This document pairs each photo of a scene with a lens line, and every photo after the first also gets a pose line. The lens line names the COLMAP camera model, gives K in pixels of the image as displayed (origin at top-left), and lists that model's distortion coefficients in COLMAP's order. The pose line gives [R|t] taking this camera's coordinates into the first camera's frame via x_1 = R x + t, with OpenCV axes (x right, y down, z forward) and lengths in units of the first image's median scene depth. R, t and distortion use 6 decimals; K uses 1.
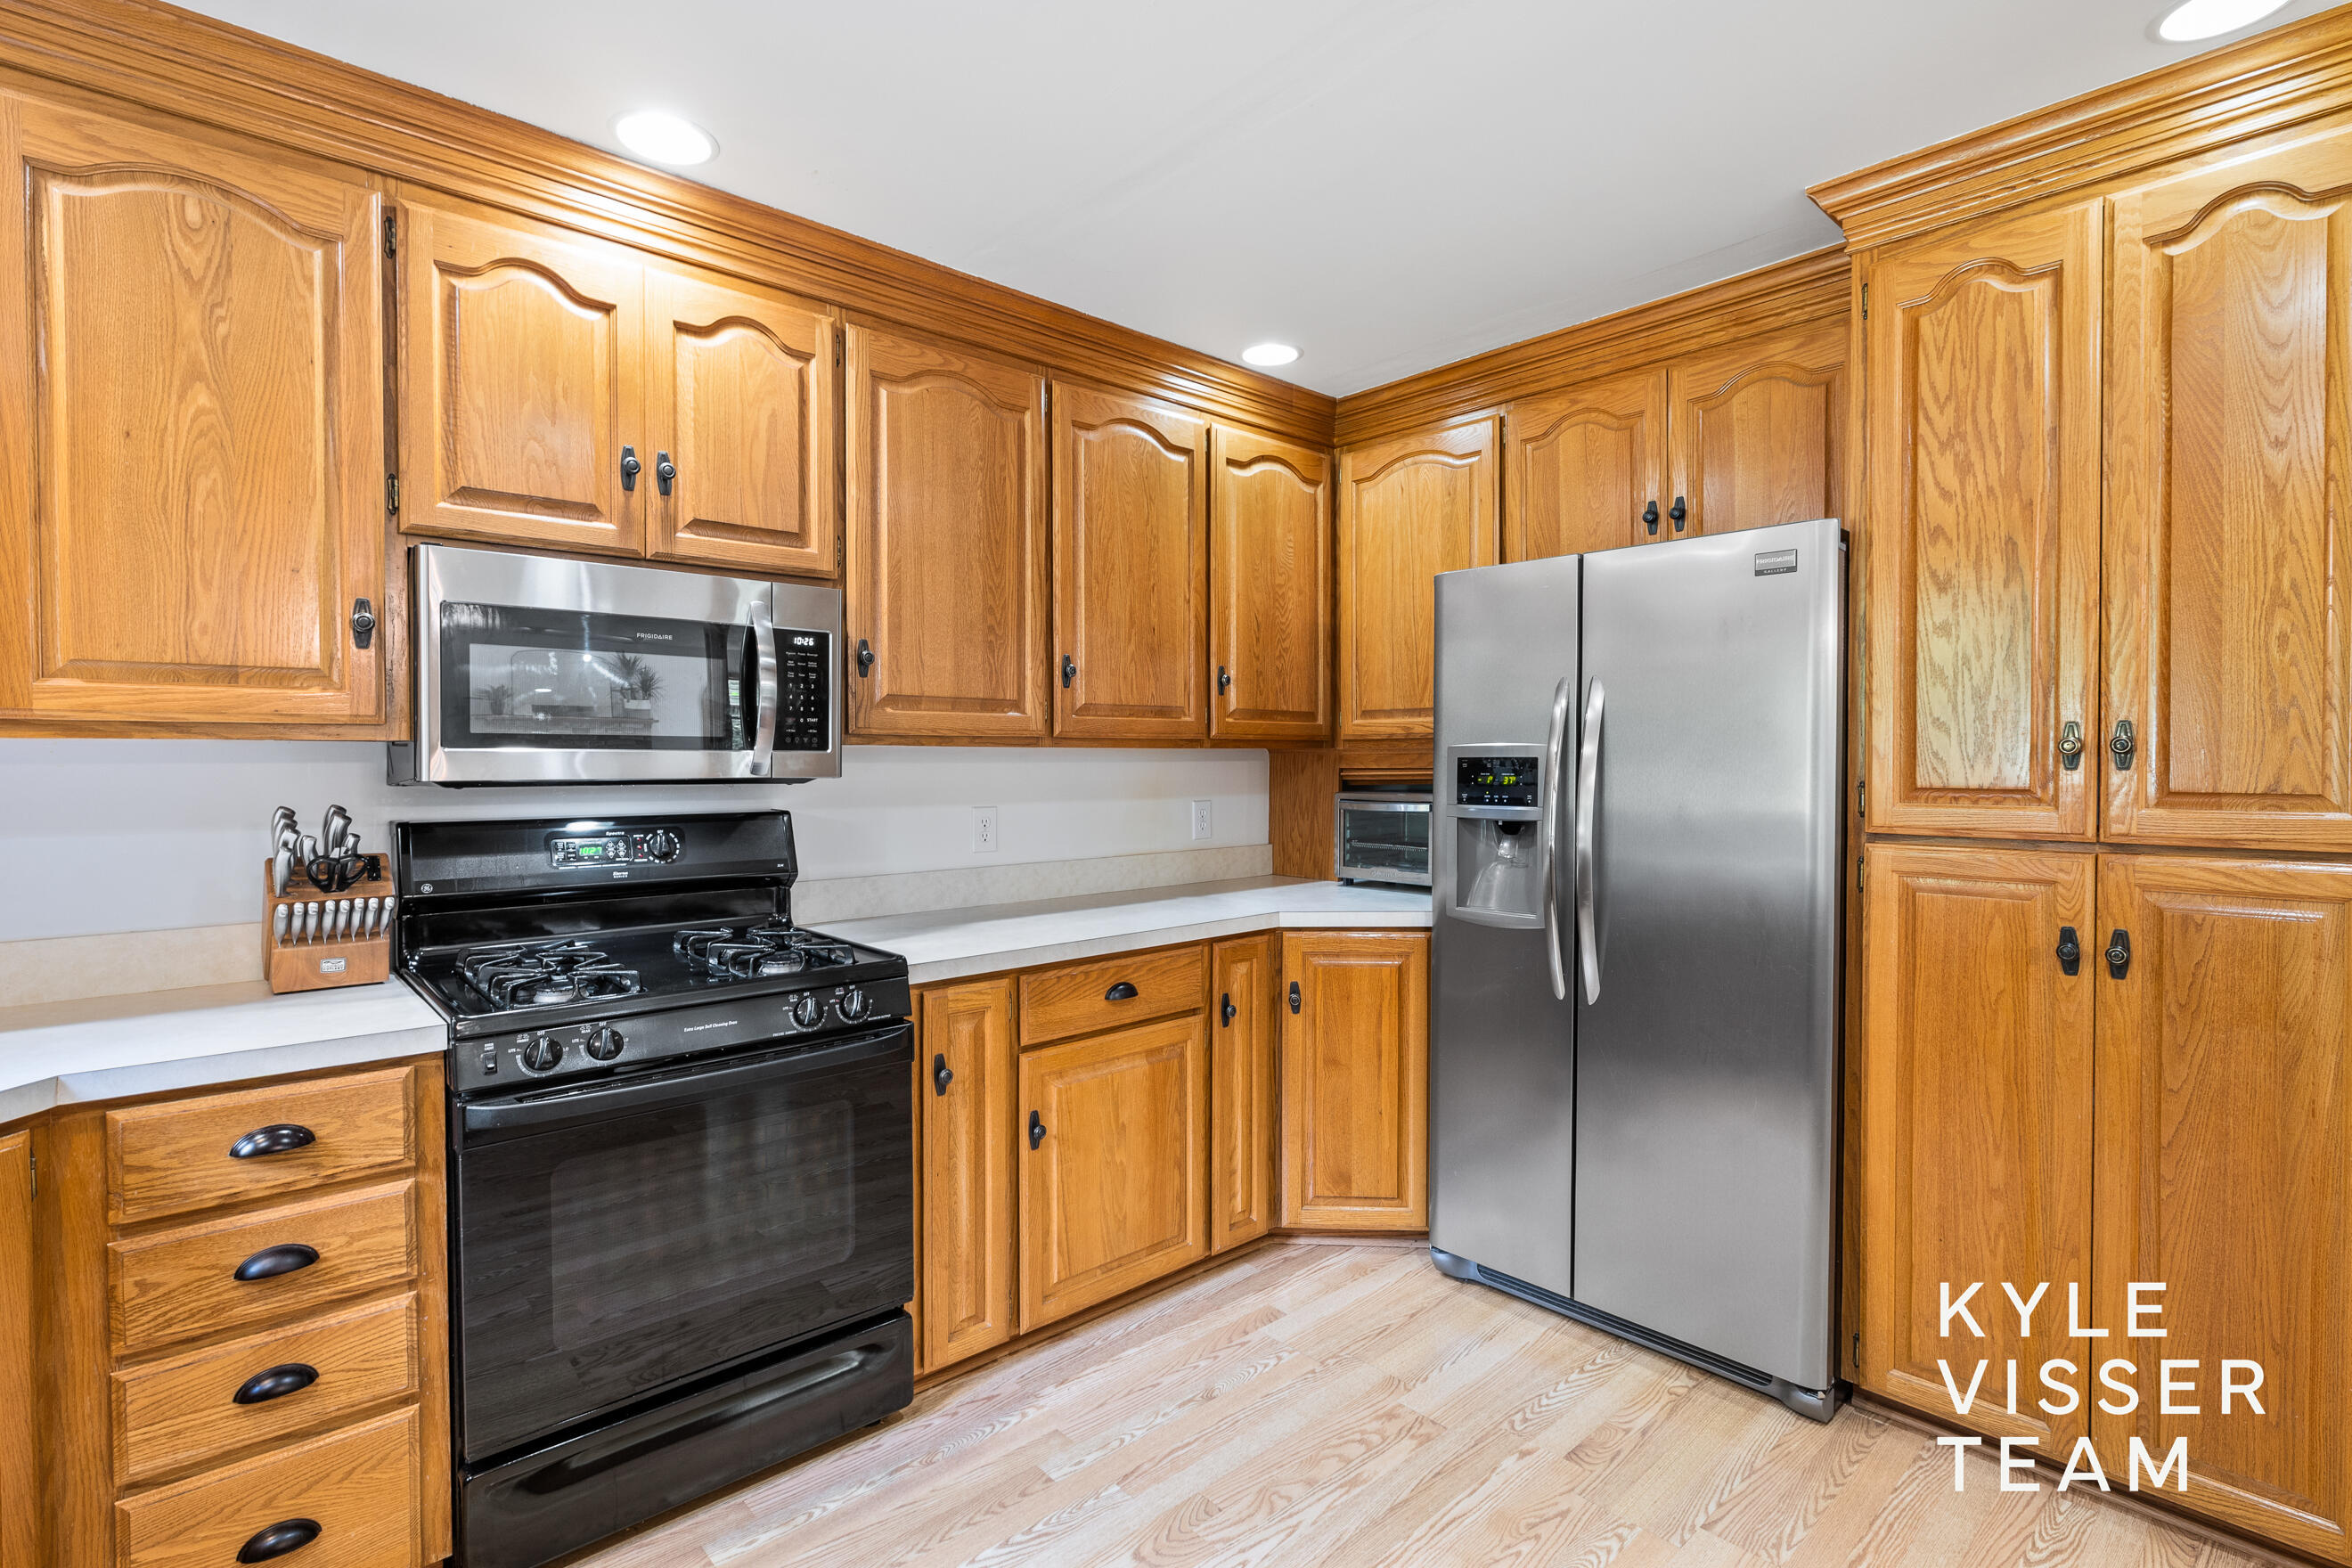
lens RADIAL K [[1112.9, 0, 1177.4], [0, 1112.9, 777.8], [0, 0, 1]] dist [-0.005726, 0.001215]
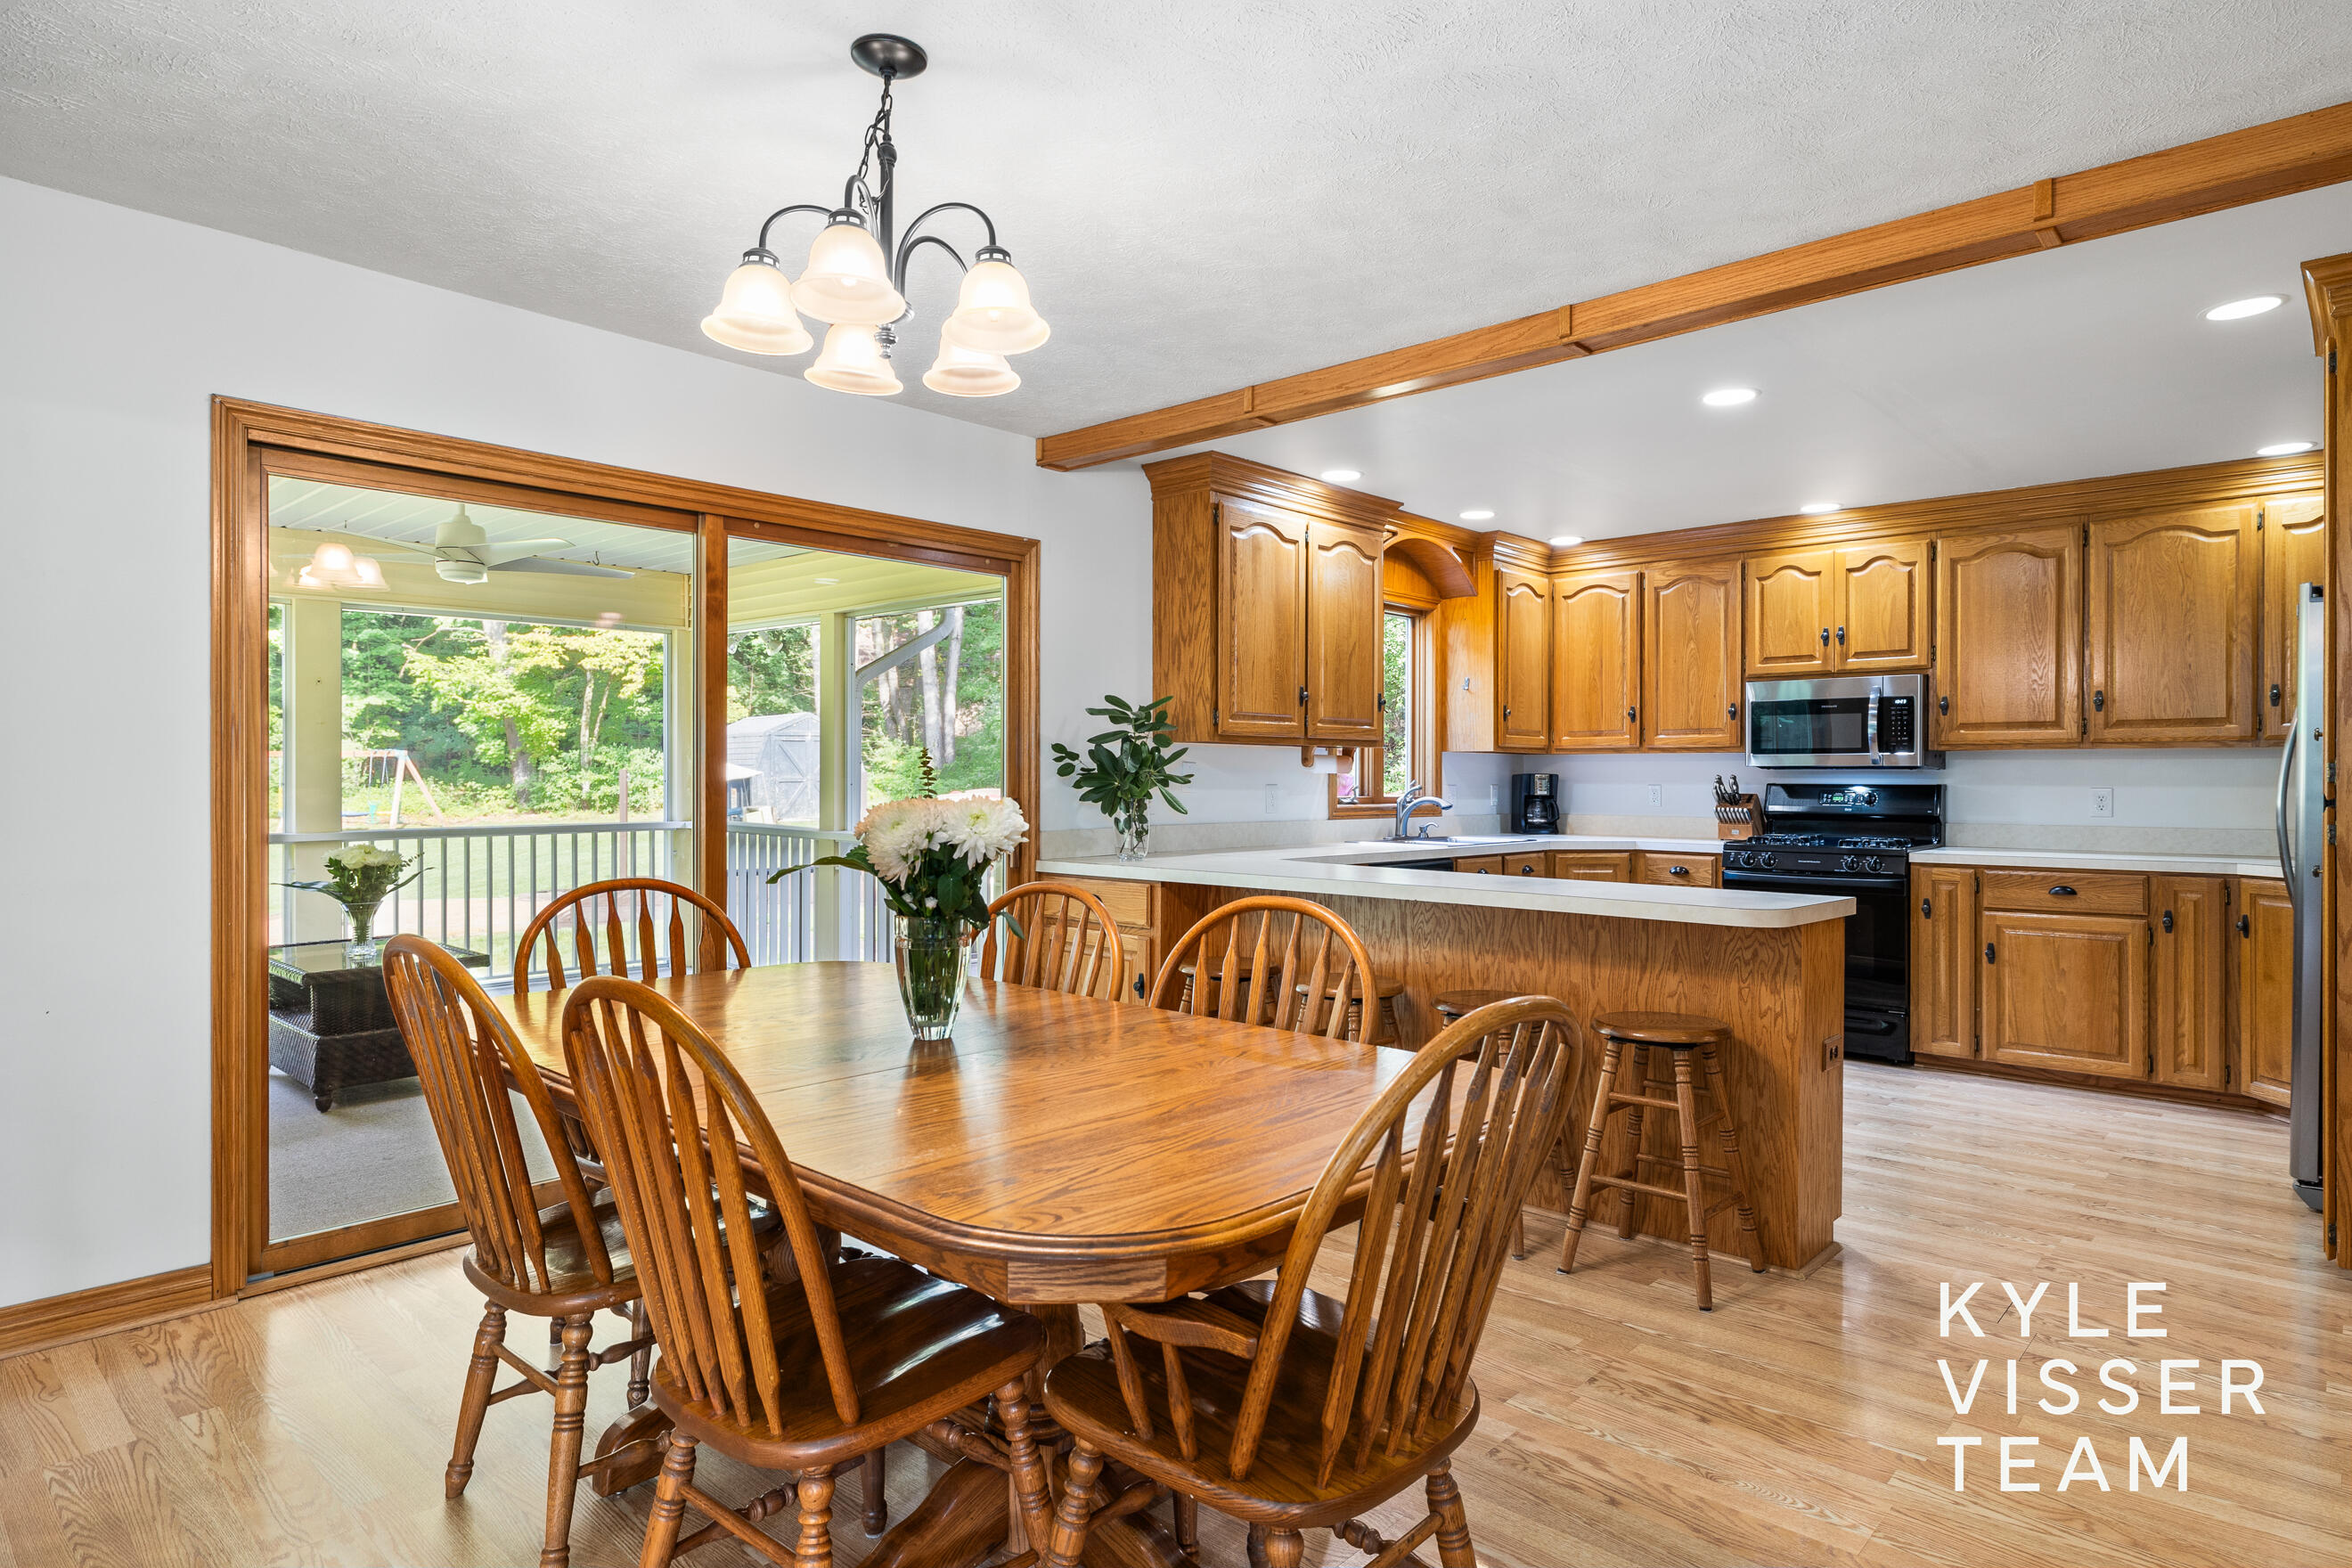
lens RADIAL K [[1311.8, 0, 1164.5], [0, 1311.8, 782.5], [0, 0, 1]] dist [-0.013312, 0.001599]
pose [[0.079907, 0.004390, -0.996793, 2.208468], [-0.020859, 0.999779, 0.002731, 0.058474], [0.996584, 0.020574, 0.079981, -0.644744]]
